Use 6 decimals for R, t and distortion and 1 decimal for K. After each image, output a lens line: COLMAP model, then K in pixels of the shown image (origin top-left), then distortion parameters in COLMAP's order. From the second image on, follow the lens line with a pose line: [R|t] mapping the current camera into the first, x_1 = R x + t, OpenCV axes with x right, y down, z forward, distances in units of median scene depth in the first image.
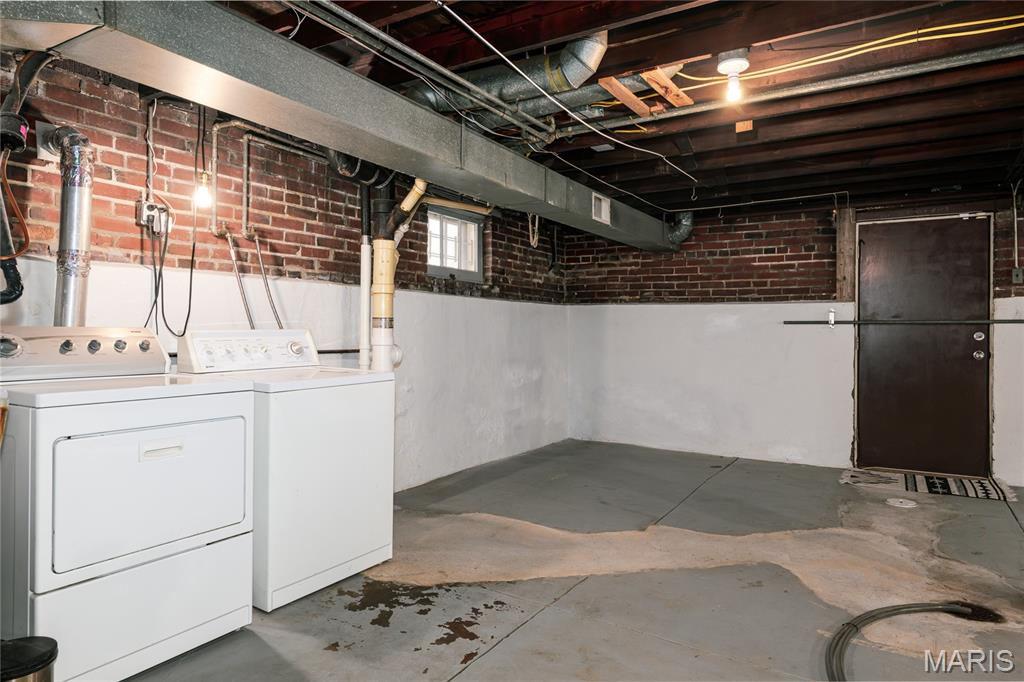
lens RADIAL K [[640.7, 0, 527.3], [0, 640.7, 339.3], [0, 0, 1]] dist [-0.000808, -0.000436]
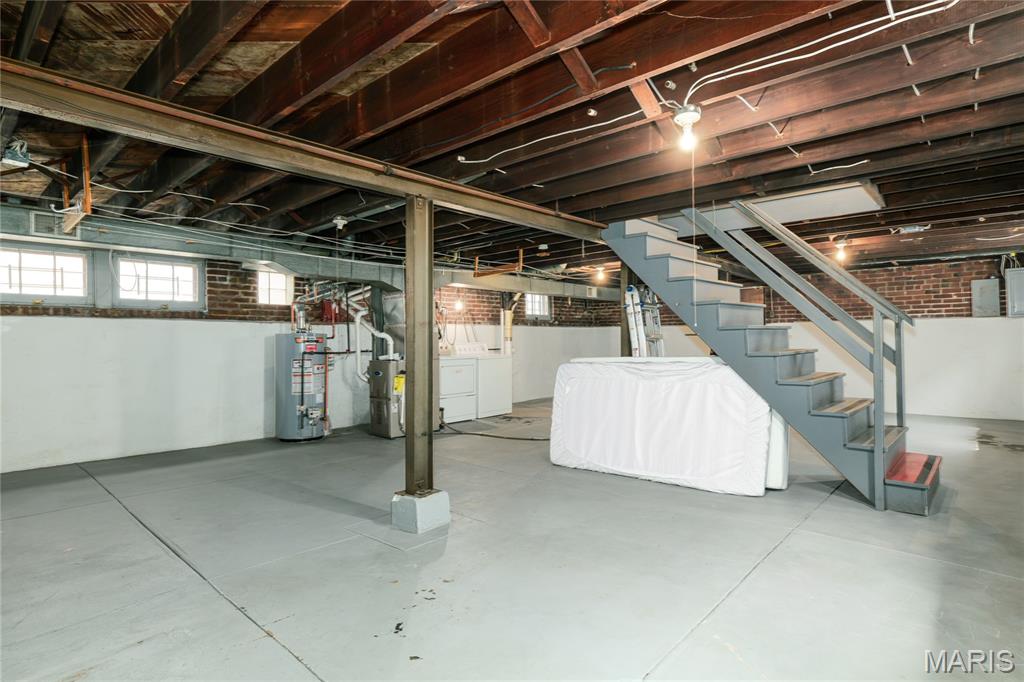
lens RADIAL K [[540.5, 0, 512.0], [0, 540.5, 341.0], [0, 0, 1]] dist [-0.001178, -0.000439]
pose [[0.976883, -0.014022, -0.213316, 0.343602], [0.013082, 0.999897, -0.005821, -0.002995], [0.213376, 0.002896, 0.976966, -1.528133]]
